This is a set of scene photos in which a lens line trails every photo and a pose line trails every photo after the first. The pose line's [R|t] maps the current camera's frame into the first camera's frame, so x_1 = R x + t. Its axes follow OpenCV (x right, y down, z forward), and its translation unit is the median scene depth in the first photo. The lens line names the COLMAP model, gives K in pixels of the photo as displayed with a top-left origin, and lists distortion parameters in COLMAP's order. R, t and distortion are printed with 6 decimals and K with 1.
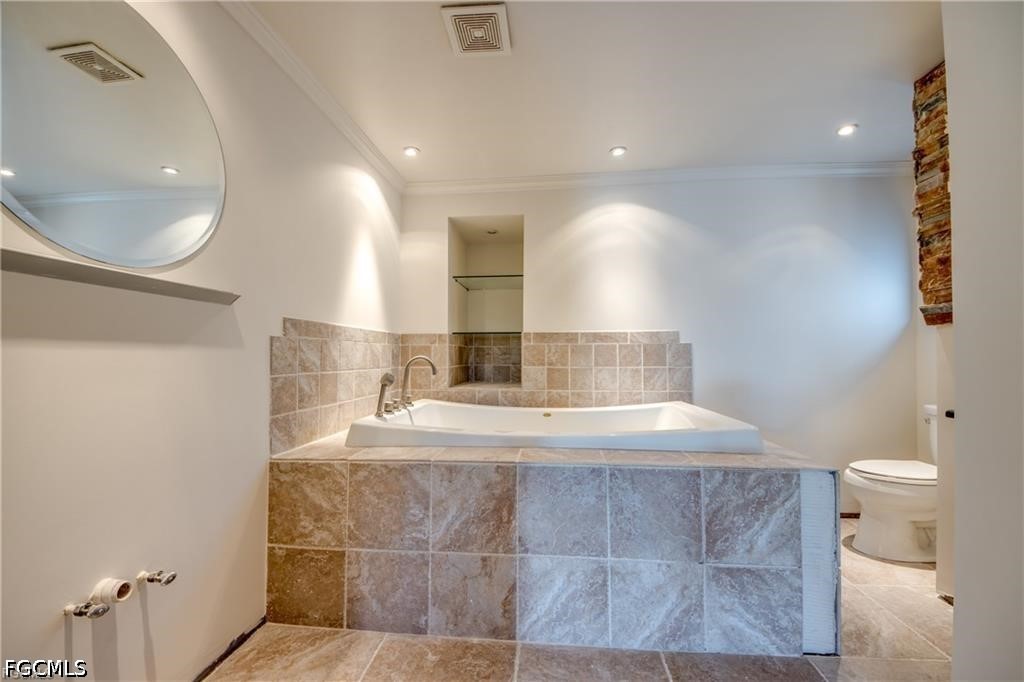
lens RADIAL K [[398.3, 0, 512.0], [0, 398.3, 341.0], [0, 0, 1]] dist [0.031645, -0.022538]
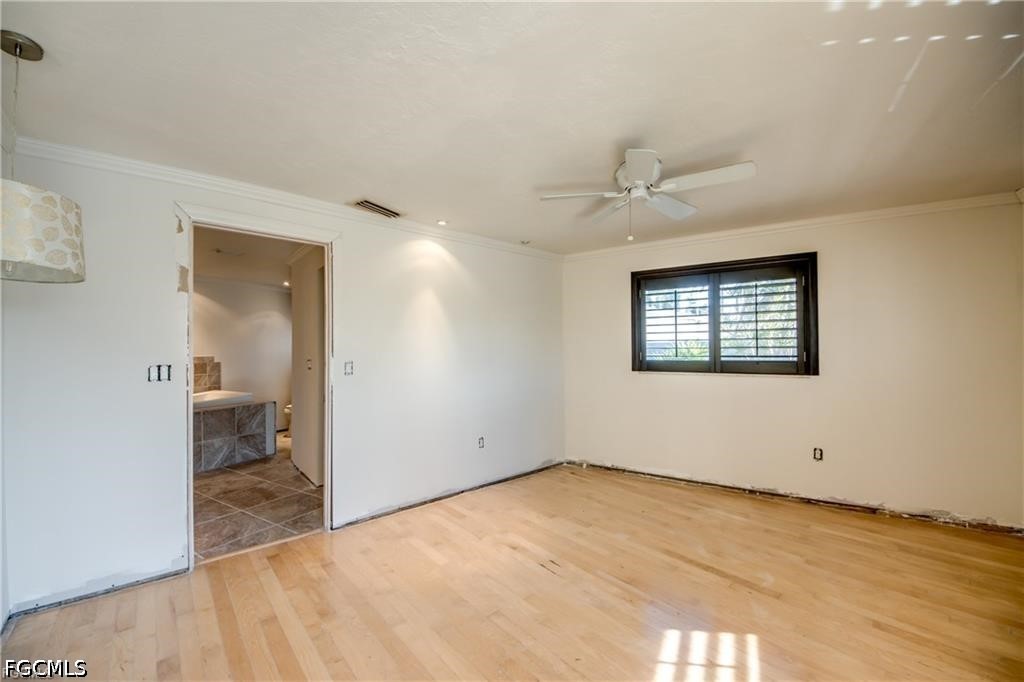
lens RADIAL K [[395.7, 0, 505.8], [0, 395.7, 347.5], [0, 0, 1]] dist [0.001277, -0.007651]
pose [[0.420503, 0.002126, 0.907289, -0.792851], [-0.022265, 0.999720, 0.007977, -0.119809], [-0.907018, -0.023555, 0.420433, -1.209790]]
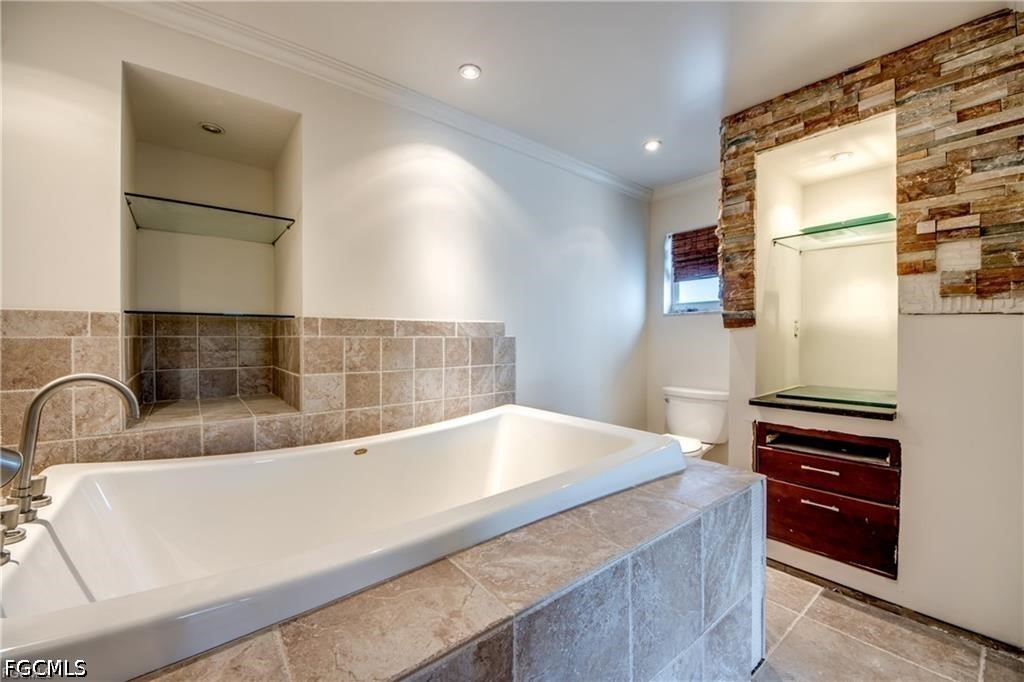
lens RADIAL K [[398.3, 0, 512.0], [0, 398.3, 341.0], [0, 0, 1]] dist [0.031645, -0.022538]
pose [[0.718752, -0.003908, 0.695255, -0.168834], [-0.026996, 0.999073, 0.033524, -0.014705], [-0.694742, -0.042864, 0.717980, 0.373406]]
